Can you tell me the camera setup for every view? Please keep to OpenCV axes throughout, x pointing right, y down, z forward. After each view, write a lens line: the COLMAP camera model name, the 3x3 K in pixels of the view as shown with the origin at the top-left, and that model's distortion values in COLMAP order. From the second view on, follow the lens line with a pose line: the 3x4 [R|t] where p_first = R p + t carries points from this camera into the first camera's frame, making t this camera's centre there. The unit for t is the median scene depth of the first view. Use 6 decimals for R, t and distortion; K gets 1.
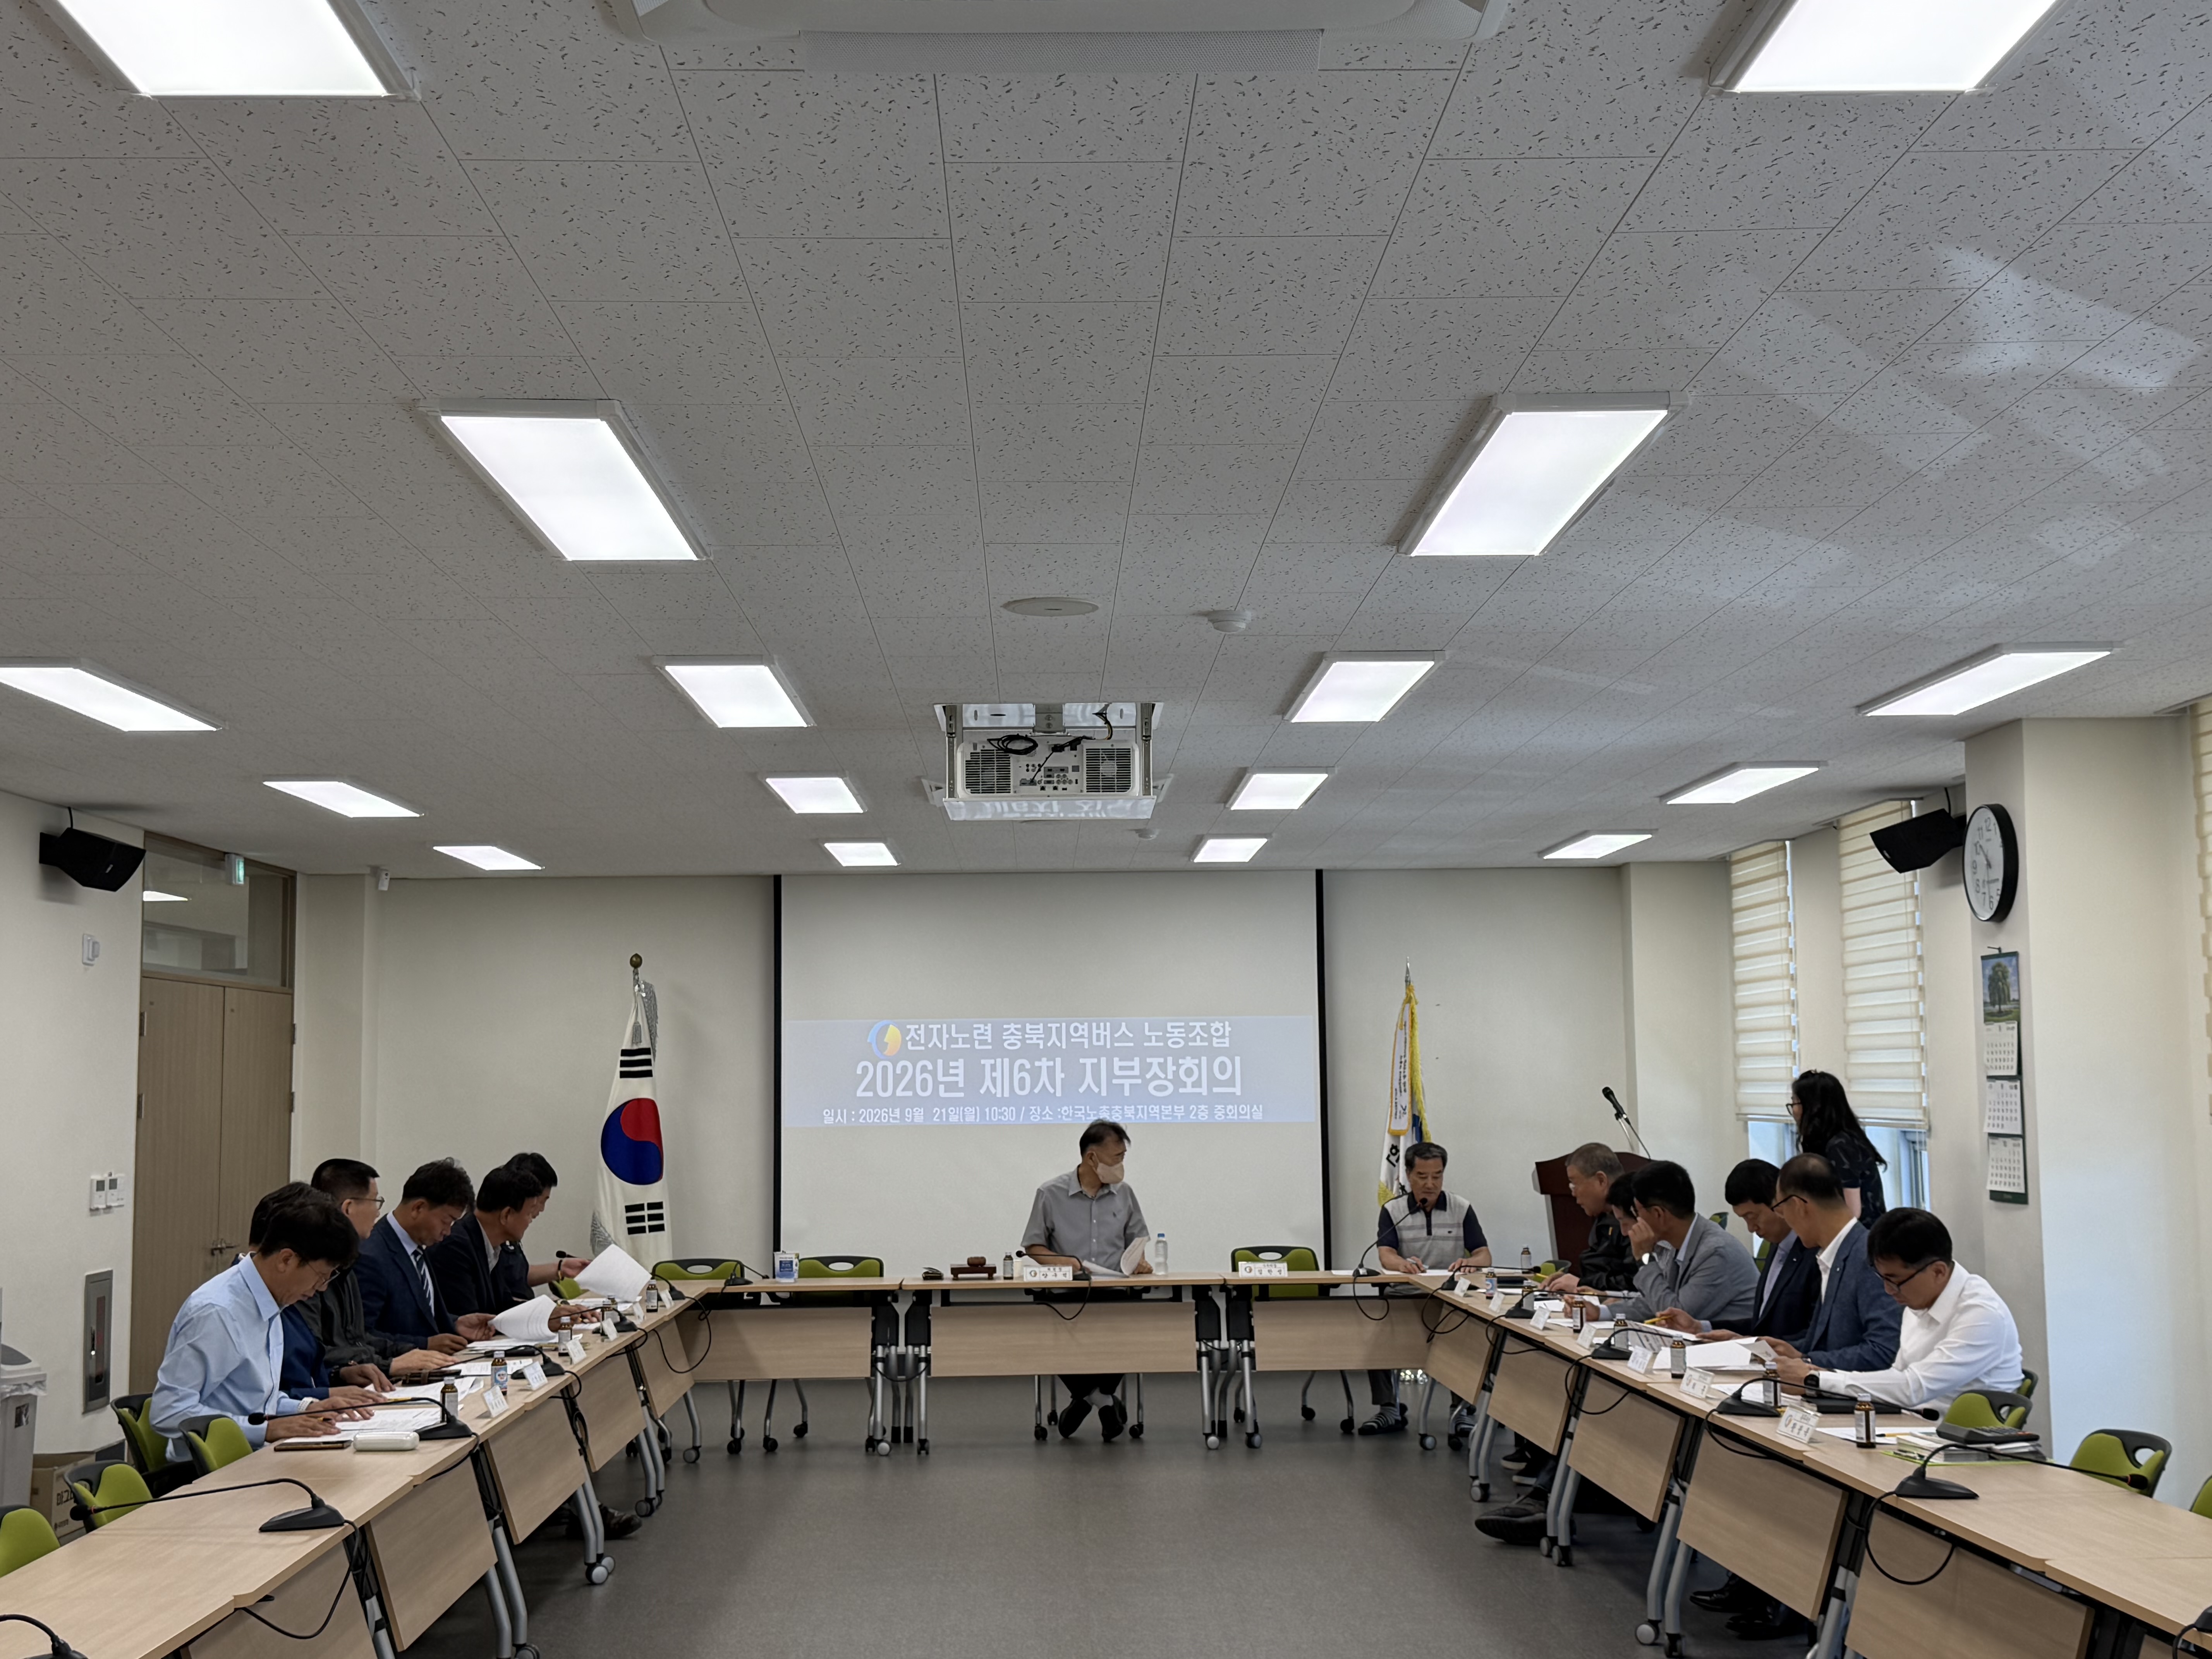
lens RADIAL K [[2744.3, 0, 1092.7], [0, 2744.3, 831.4], [0, 0, 1]] dist [0.104617, 0.000000]
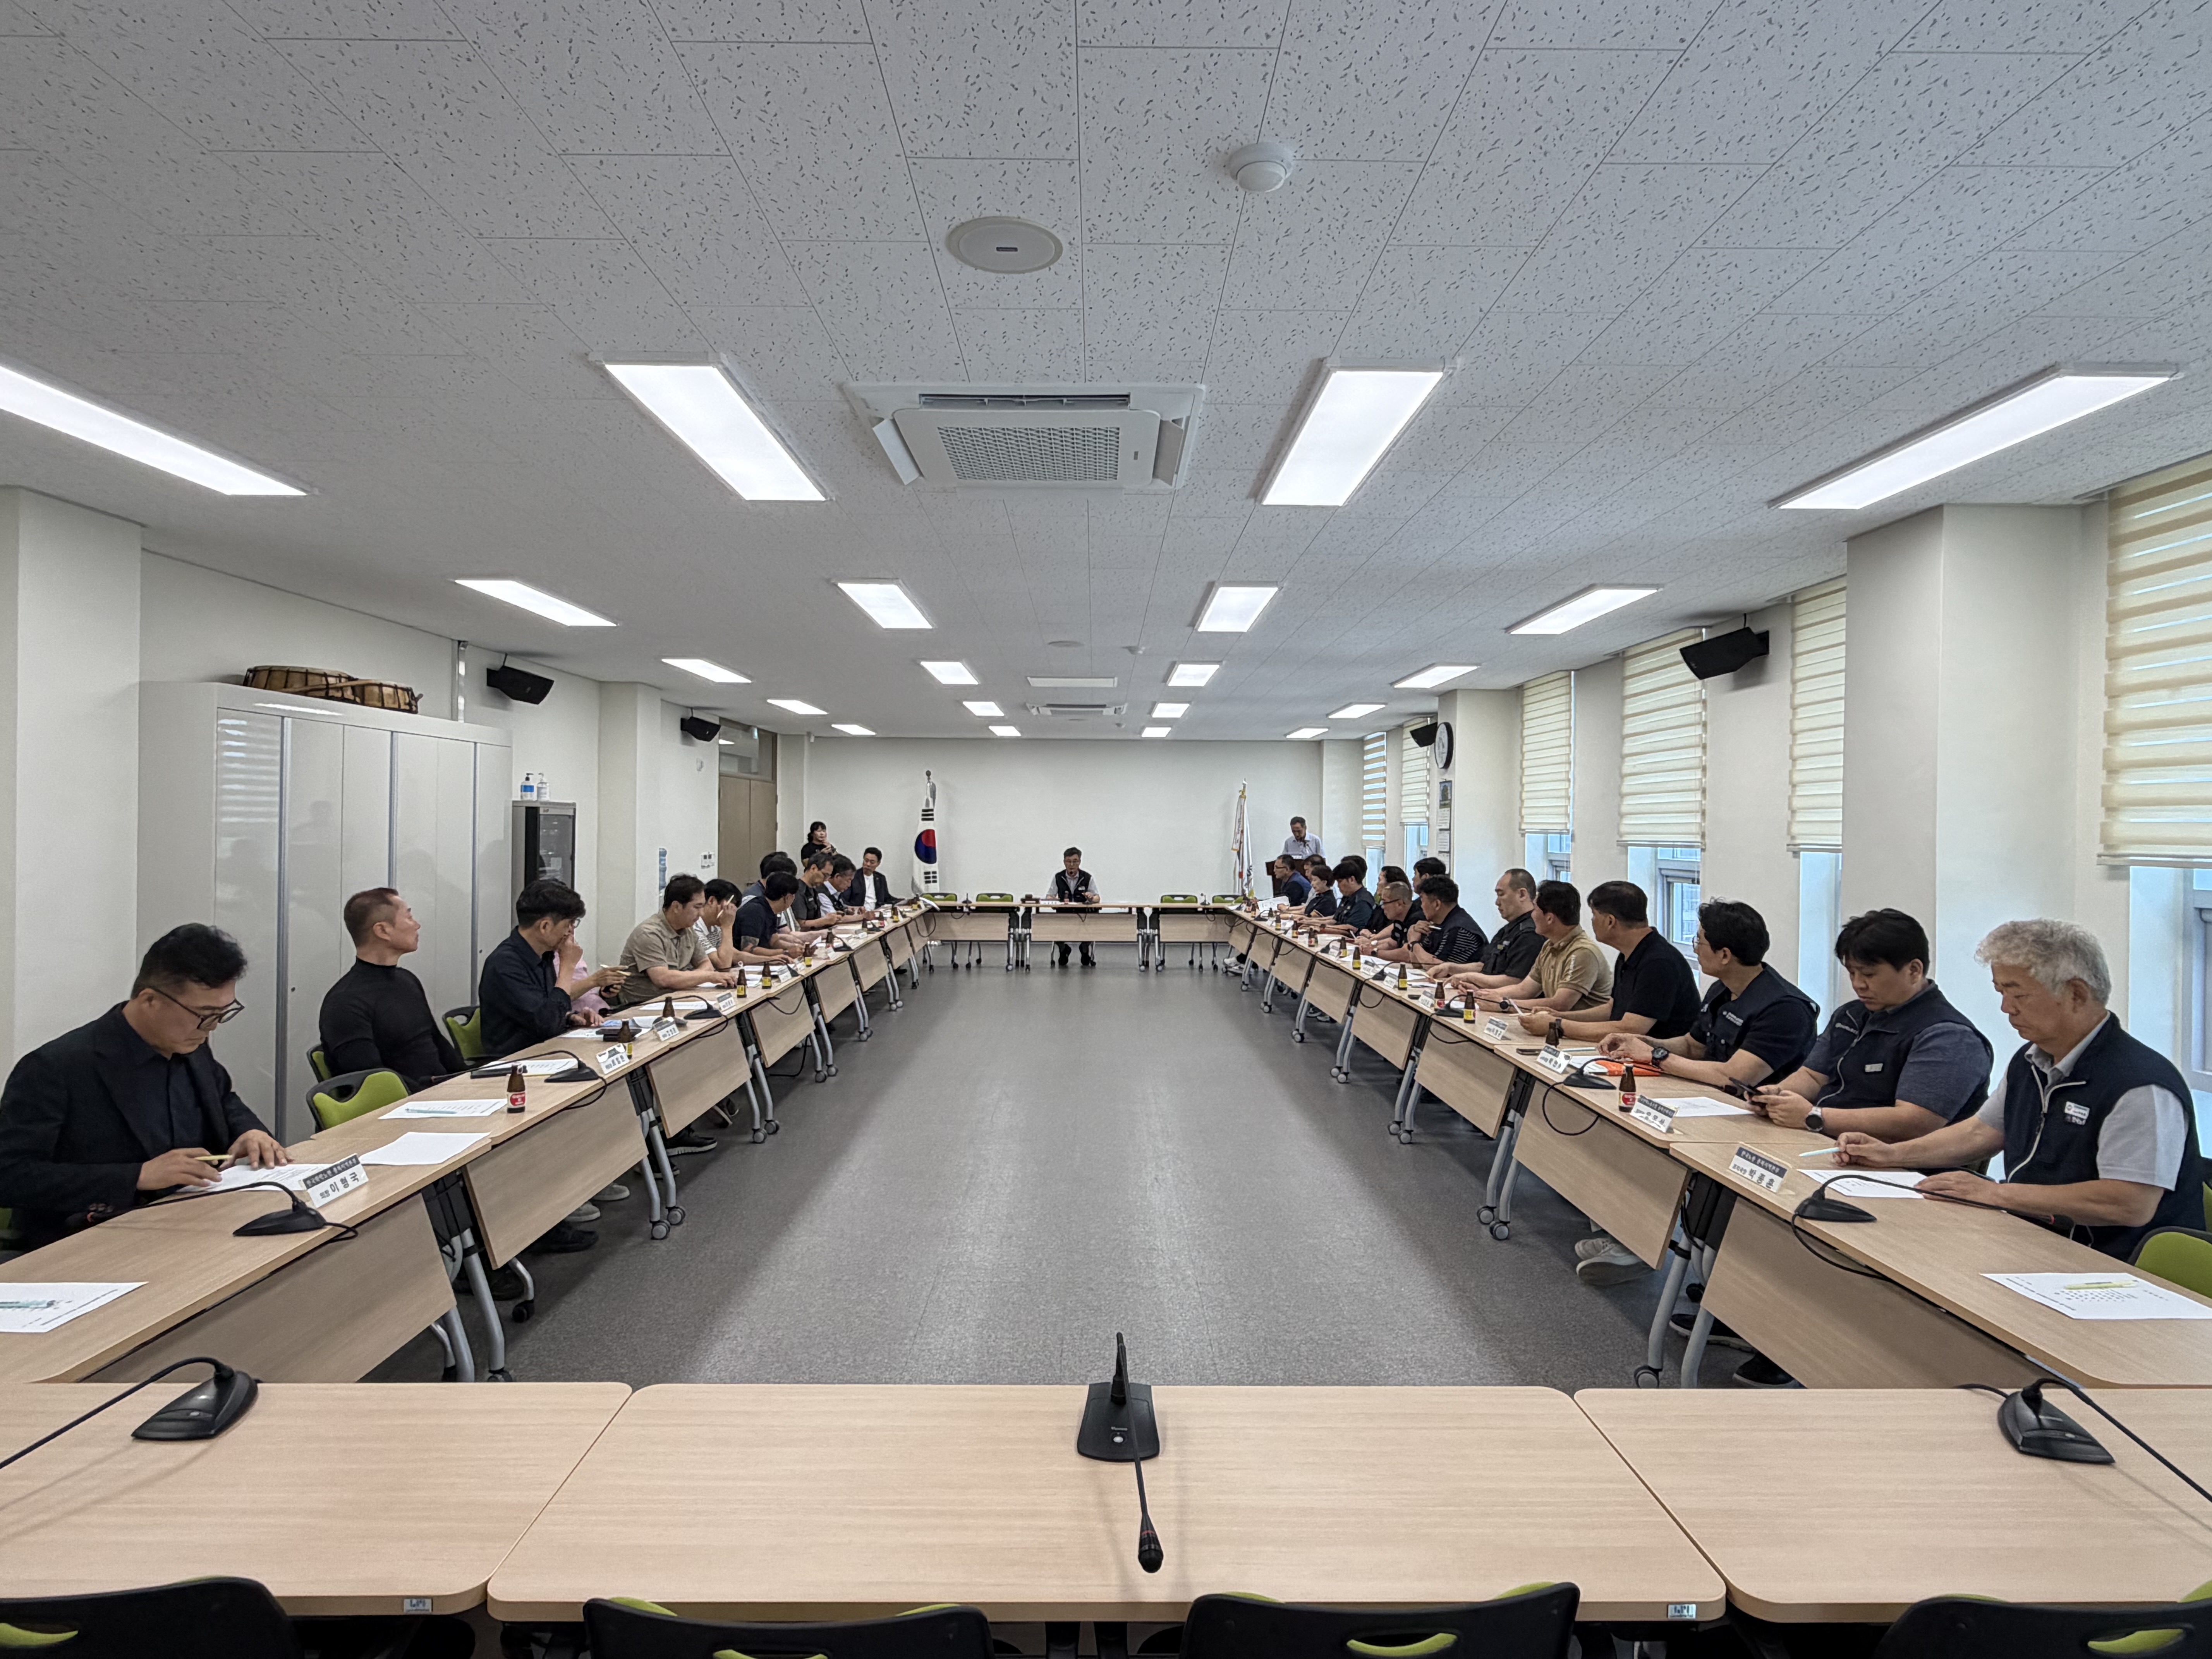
lens RADIAL K [[1227.0, 0, 1096.2], [0, 1227.0, 832.2], [0, 0, 1]] dist [-0.016205, 0.000441]
pose [[0.999609, 0.019974, -0.019586, 0.028030], [-0.018005, 0.995218, 0.096003, -0.011702], [0.021410, -0.095612, 0.995188, -0.129689]]
